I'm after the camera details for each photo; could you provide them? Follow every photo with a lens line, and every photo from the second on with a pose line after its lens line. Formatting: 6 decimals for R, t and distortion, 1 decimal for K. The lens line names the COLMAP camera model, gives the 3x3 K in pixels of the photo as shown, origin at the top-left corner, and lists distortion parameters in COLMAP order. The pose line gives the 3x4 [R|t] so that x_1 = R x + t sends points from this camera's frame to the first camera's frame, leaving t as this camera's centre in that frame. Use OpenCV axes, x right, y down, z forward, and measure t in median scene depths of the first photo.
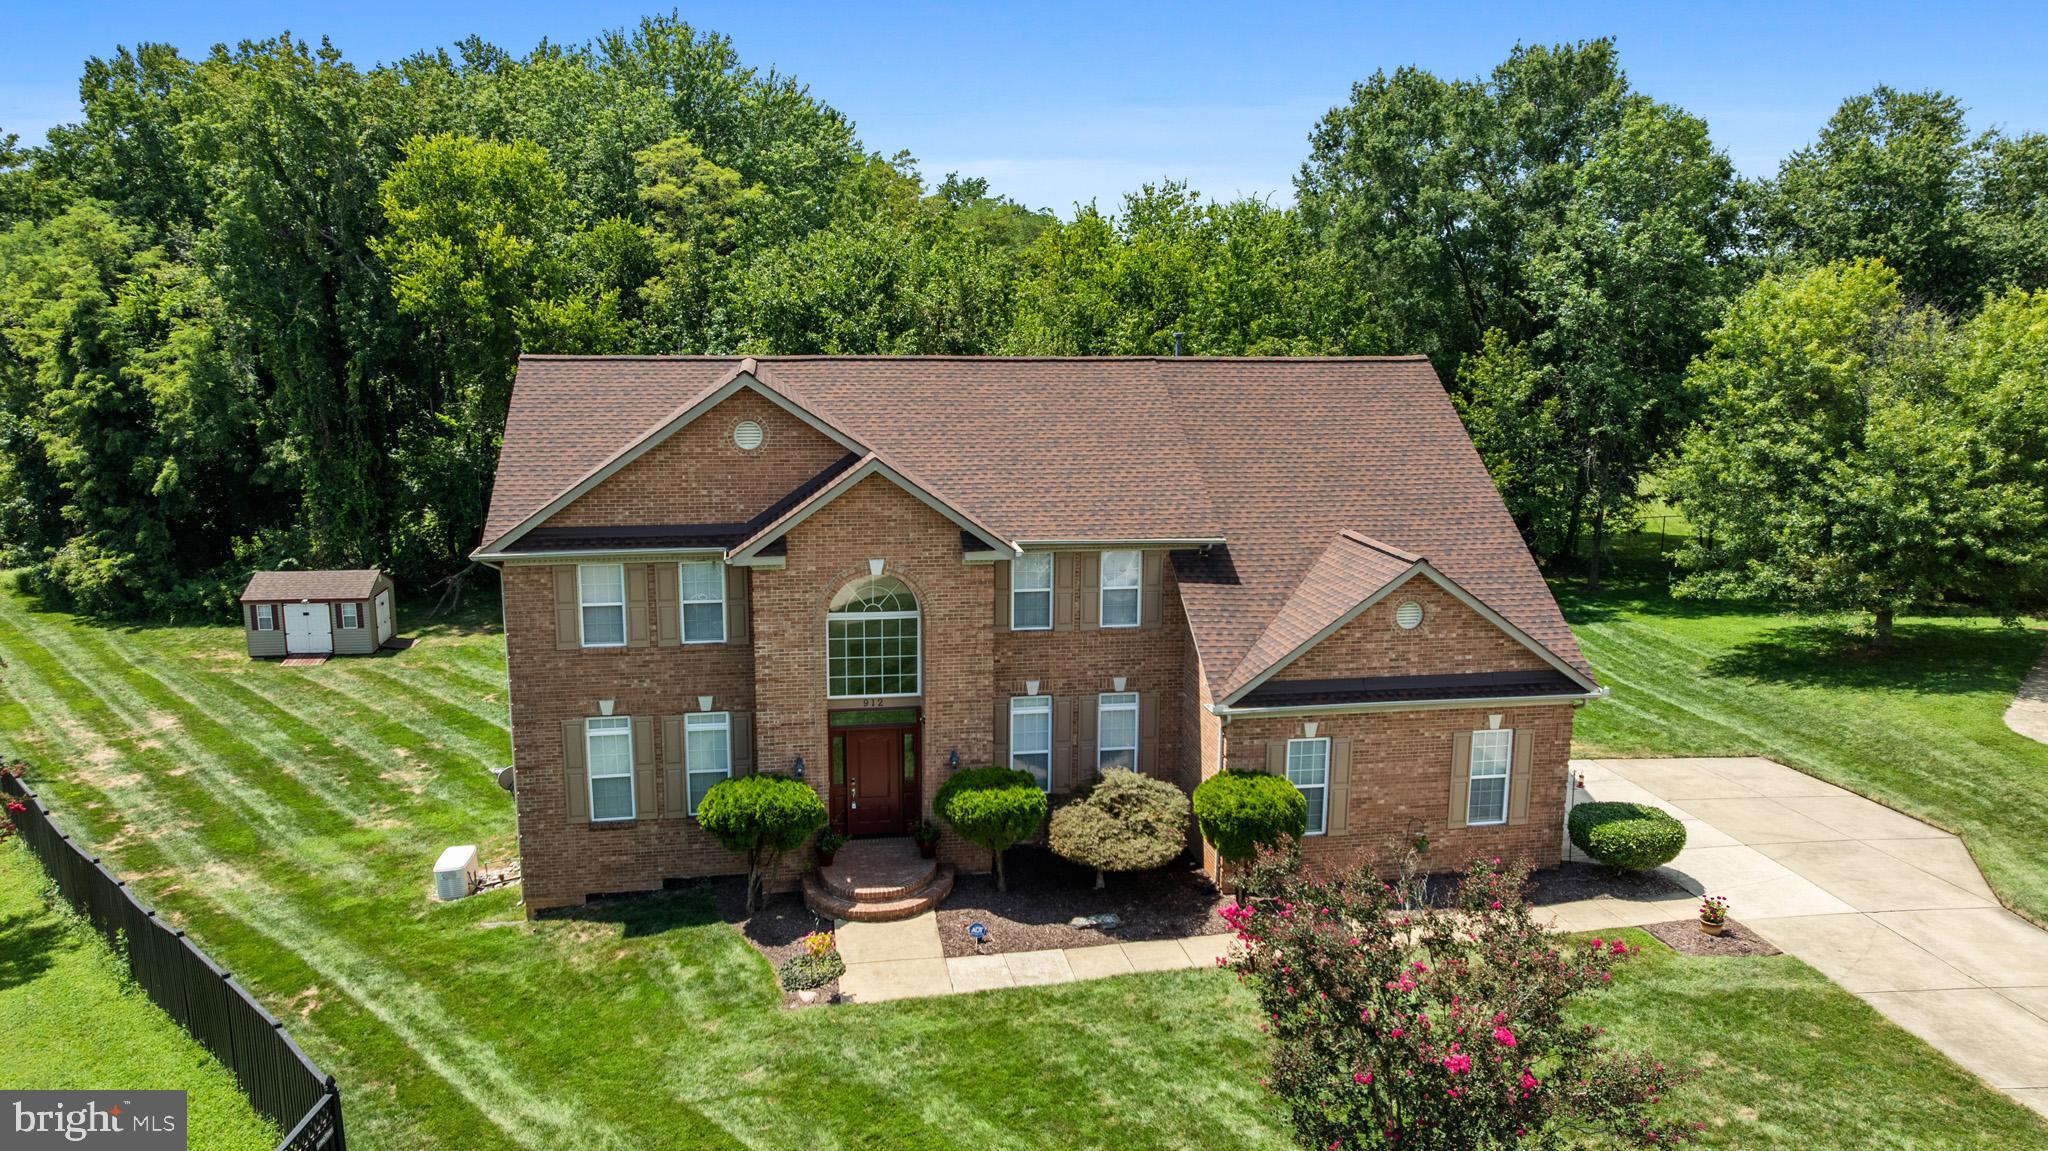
lens RADIAL K [[1459.6, 0, 1024.0], [0, 1459.6, 575.5], [0, 0, 1]] dist [-0.026102, 0.001639]
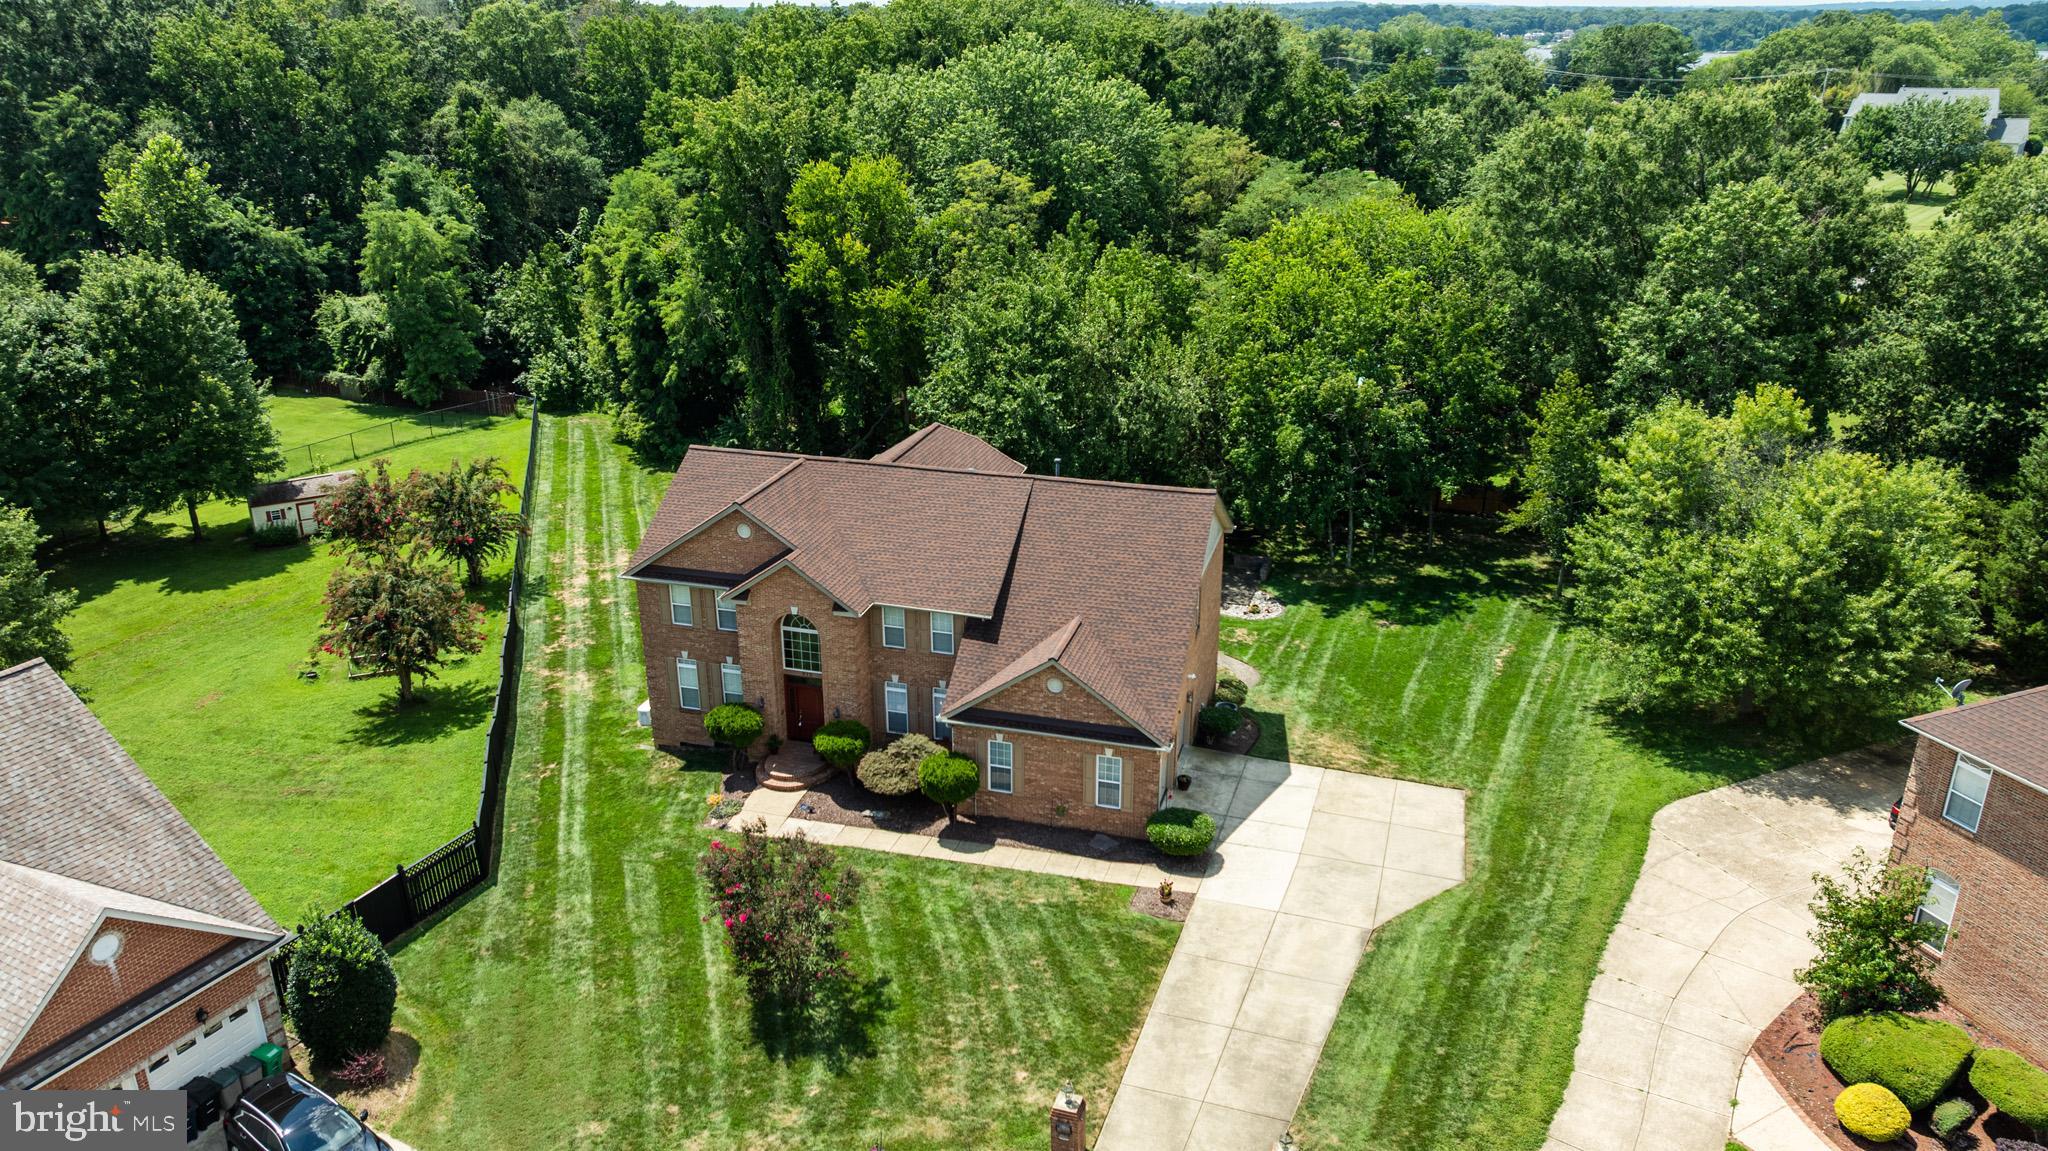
lens RADIAL K [[1450.0, 0, 1024.0], [0, 1450.0, 575.5], [0, 0, 1]] dist [-0.038714, 0.037295]
pose [[0.899930, 0.151980, -0.408691, 0.900981], [-0.076047, 0.977631, 0.196097, -0.428533], [0.429352, -0.145394, 0.891357, -0.523252]]
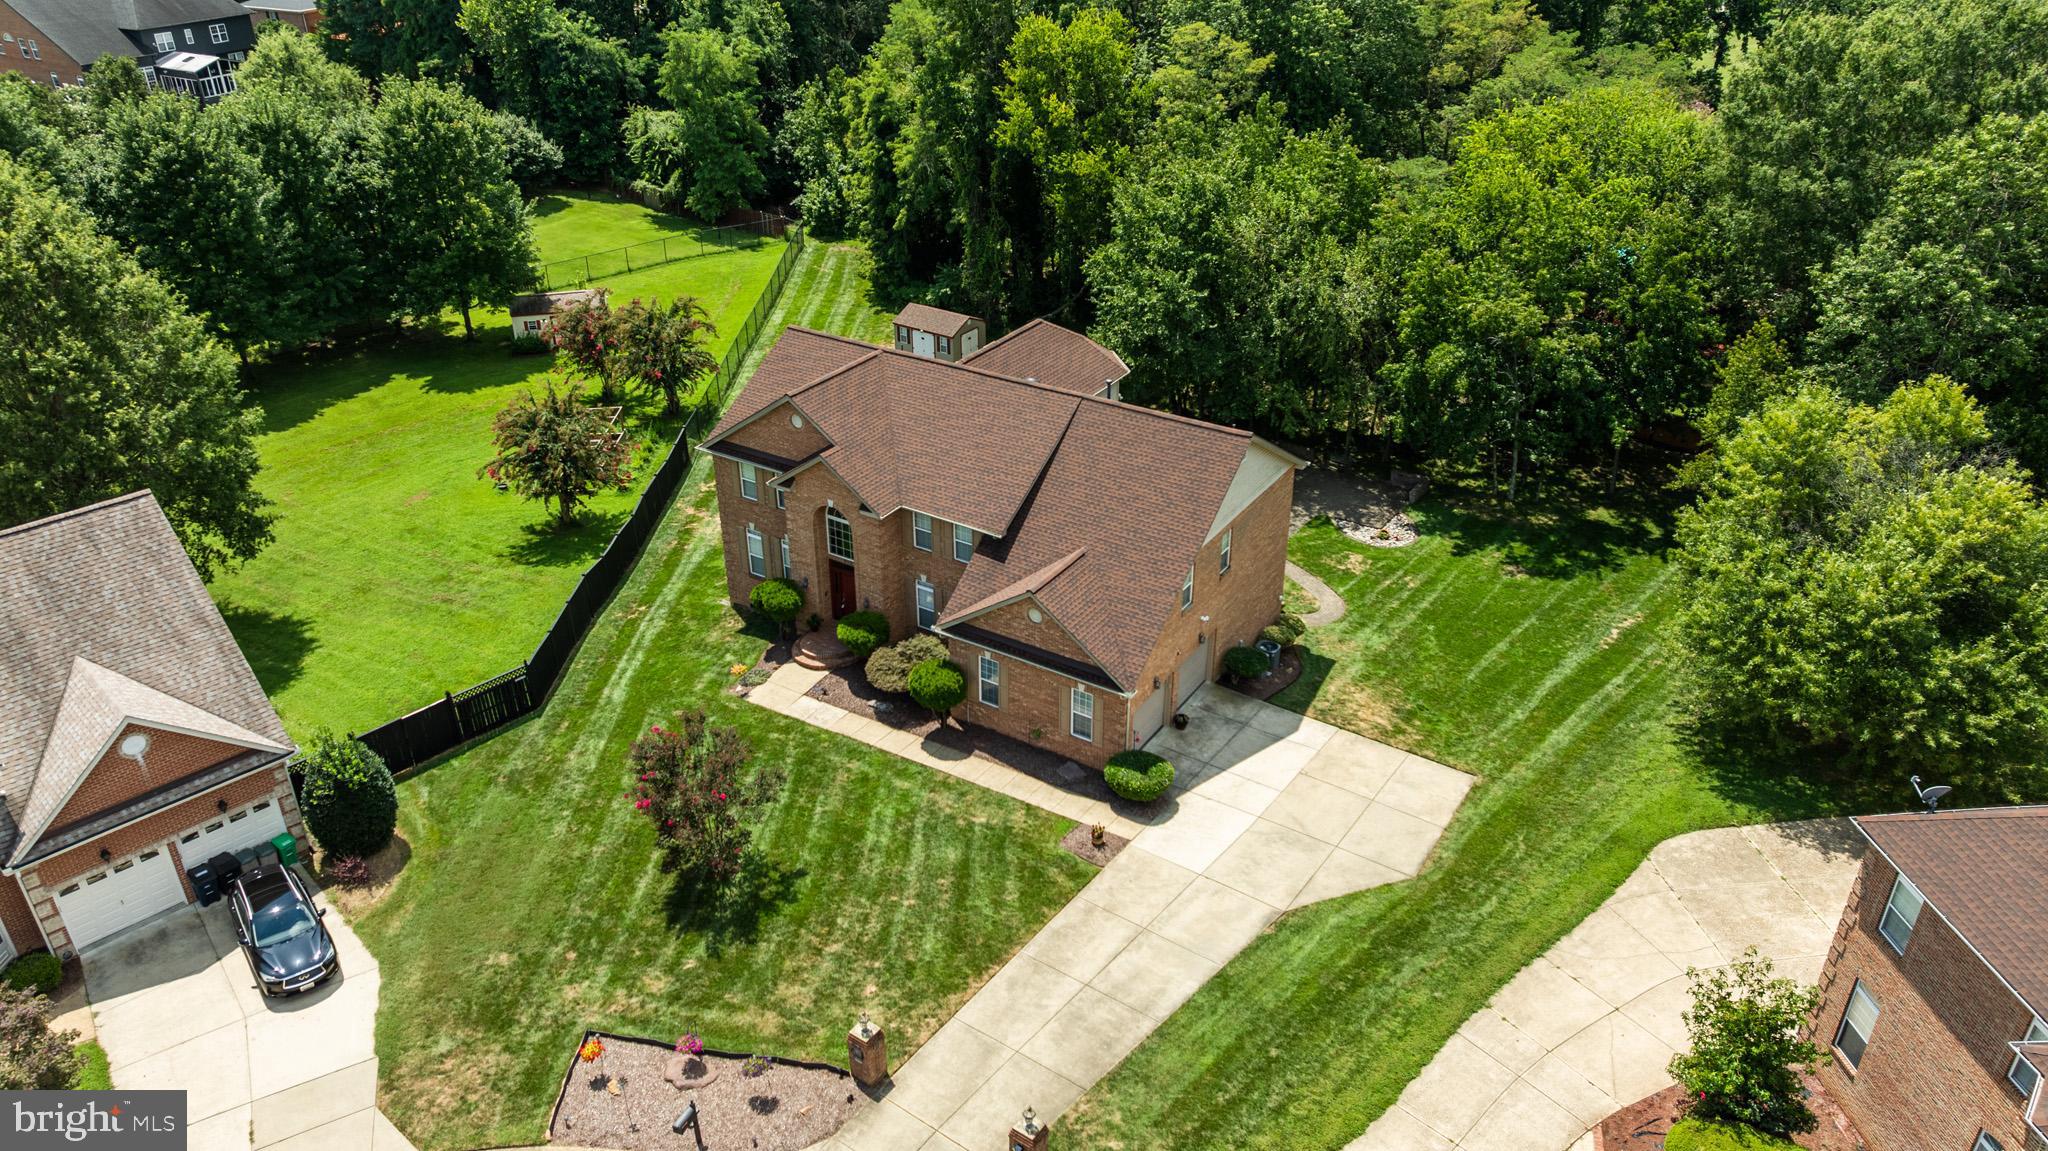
lens RADIAL K [[1450.0, 0, 1024.0], [0, 1450.0, 575.5], [0, 0, 1]] dist [-0.038714, 0.037295]
pose [[0.739310, 0.321094, -0.591878, 1.255017], [-0.123330, 0.928685, 0.349761, -0.618515], [0.661975, -0.185585, 0.726187, -0.267319]]
